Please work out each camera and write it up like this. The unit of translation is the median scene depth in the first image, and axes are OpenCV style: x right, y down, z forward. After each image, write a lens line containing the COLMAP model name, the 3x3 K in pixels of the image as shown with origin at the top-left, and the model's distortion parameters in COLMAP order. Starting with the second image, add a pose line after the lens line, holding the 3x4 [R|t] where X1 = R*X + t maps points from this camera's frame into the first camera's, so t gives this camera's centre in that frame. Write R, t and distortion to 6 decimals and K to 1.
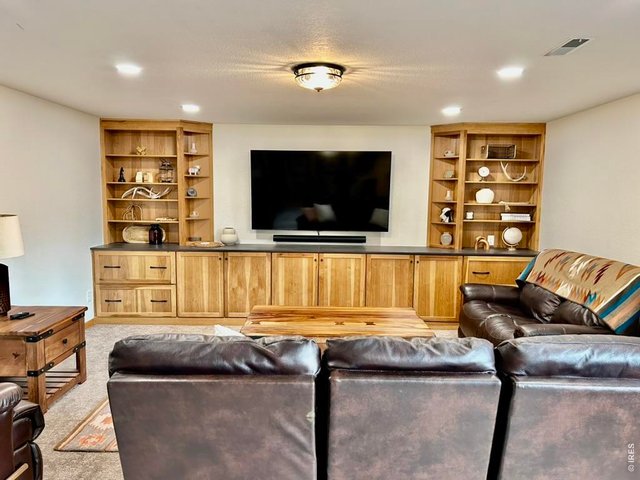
lens RADIAL K [[484.7, 0, 320.0], [0, 484.7, 240.0], [0, 0, 1]] dist [0.088149, -0.089201]
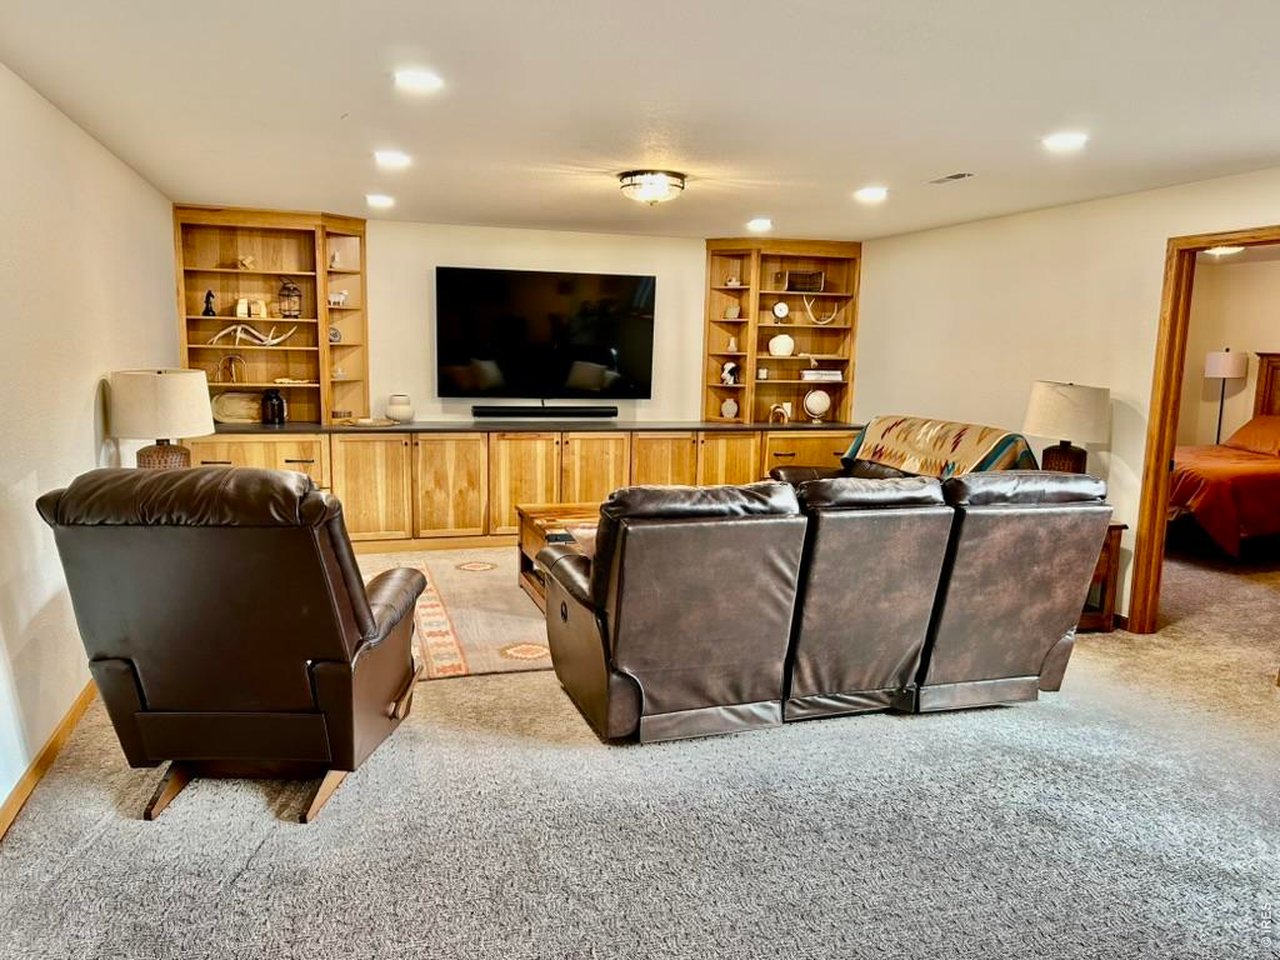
lens RADIAL K [[969.3, 0, 640.0], [0, 969.3, 480.0], [0, 0, 1]] dist [0.088149, -0.089201]
pose [[0.951813, -0.036680, 0.304477, -0.291540], [0.021880, 0.998414, 0.051880, 0.025512], [-0.305897, -0.042718, 0.951106, -0.266085]]
